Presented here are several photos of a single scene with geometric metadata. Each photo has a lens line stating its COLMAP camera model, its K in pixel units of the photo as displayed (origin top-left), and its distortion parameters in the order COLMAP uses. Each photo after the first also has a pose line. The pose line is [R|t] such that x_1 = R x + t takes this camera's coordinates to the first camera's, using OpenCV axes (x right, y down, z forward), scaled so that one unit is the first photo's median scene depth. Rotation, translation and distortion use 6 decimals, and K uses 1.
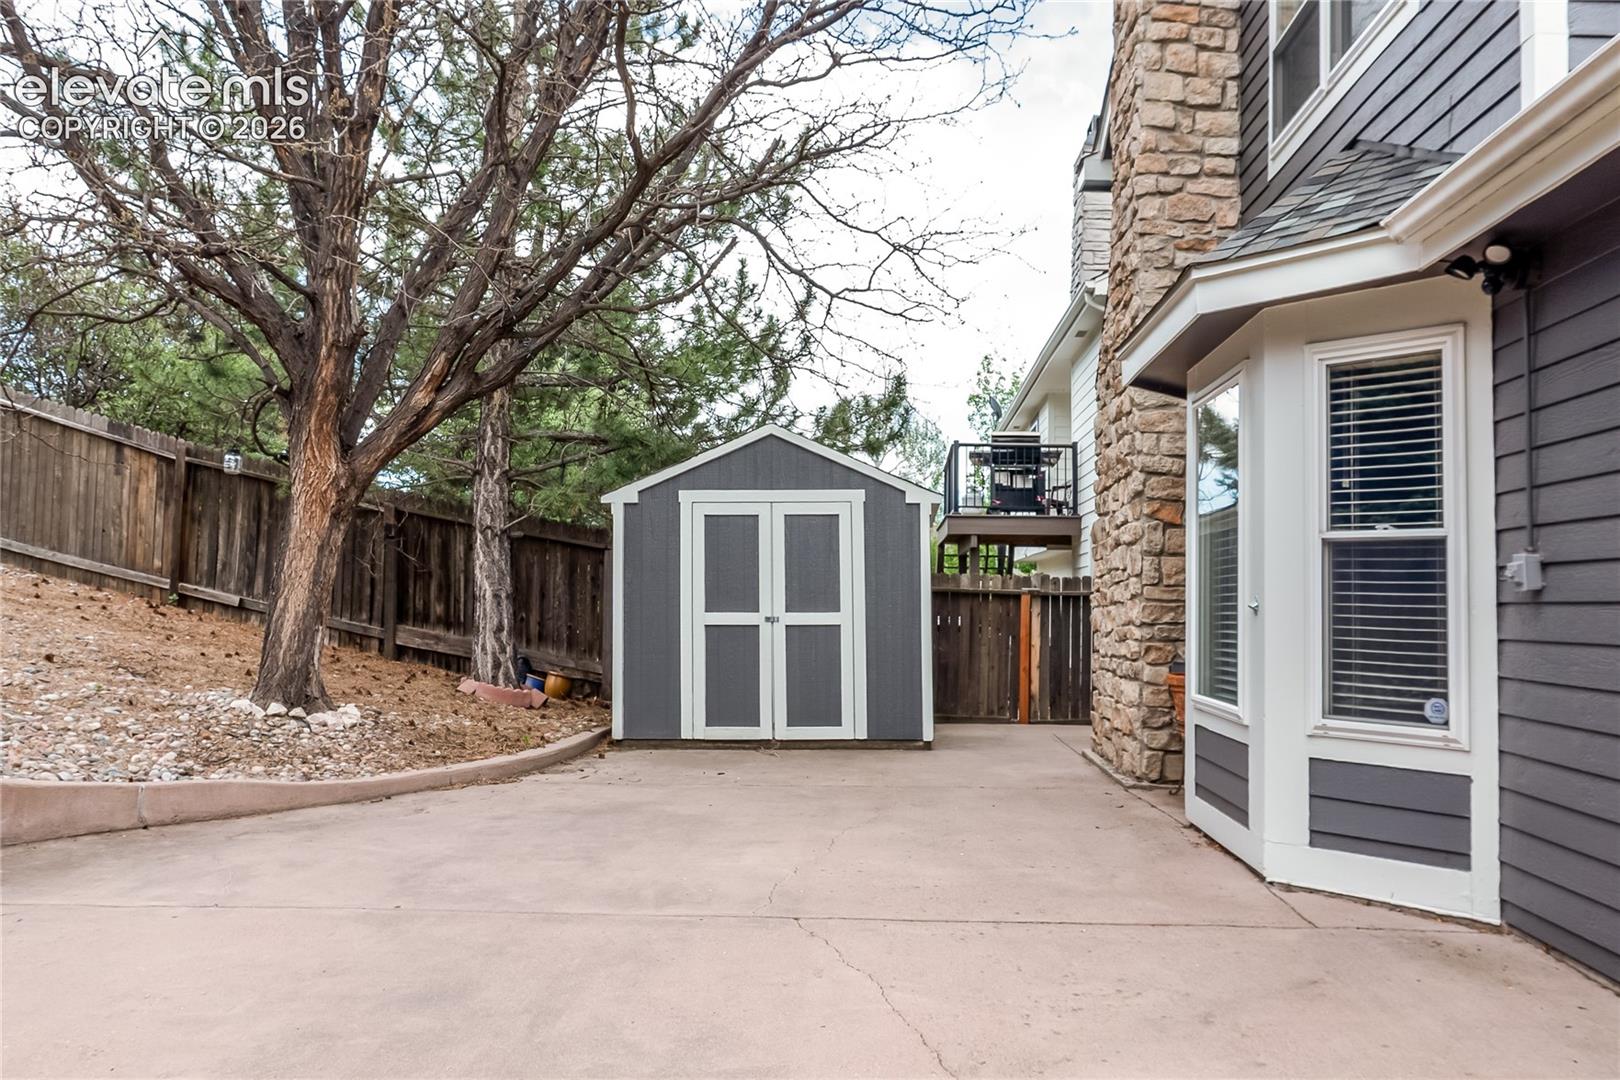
lens RADIAL K [[1168.3, 0, 807.6], [0, 1168.3, 573.7], [0, 0, 1]] dist [-0.037113, 0.001030]
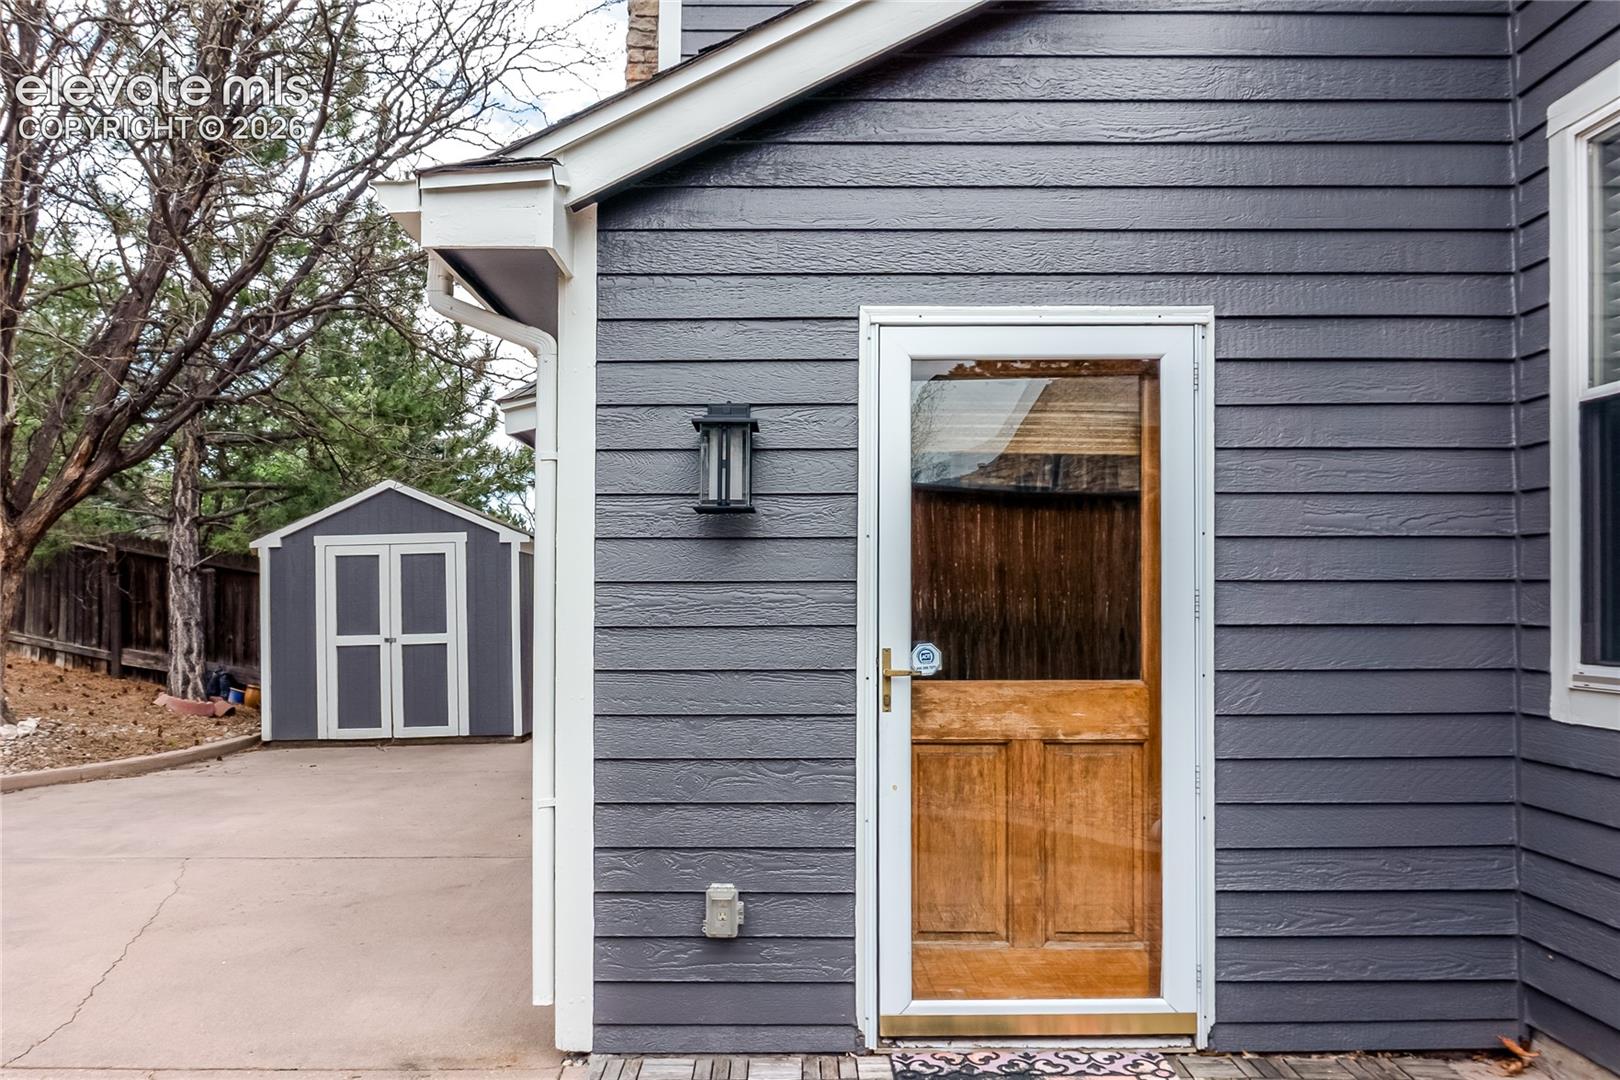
lens RADIAL K [[1167.9, 0, 776.0], [0, 1167.9, 605.9], [0, 0, 1]] dist [-0.043565, -0.004236]
pose [[0.998835, -0.023497, 0.042155, 0.319830], [0.022111, 0.999209, 0.033046, -0.027995], [-0.042898, -0.032076, 0.998564, -0.232391]]
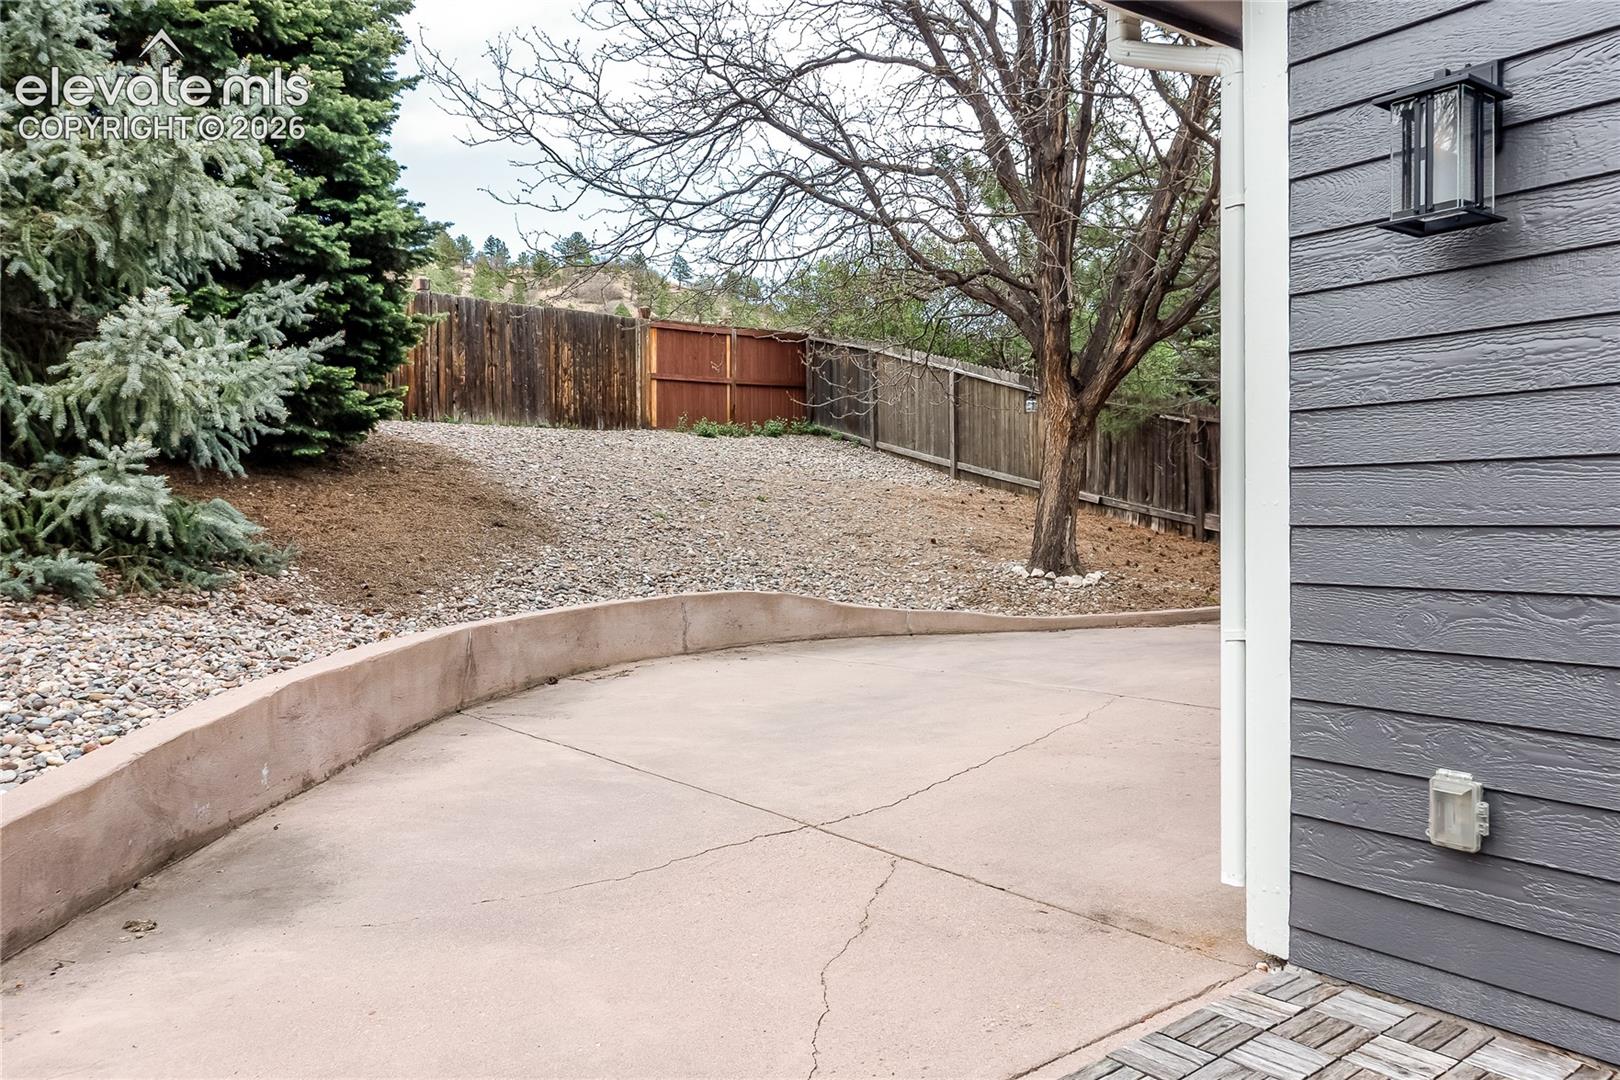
lens RADIAL K [[1161.7, 0, 809.7], [0, 1161.7, 522.4], [0, 0, 1]] dist [-0.042071, -0.002153]
pose [[0.620966, -0.024919, -0.783442, 0.433510], [0.061957, 0.997928, 0.017367, 0.007361], [0.781385, -0.059324, 0.621223, -0.118672]]
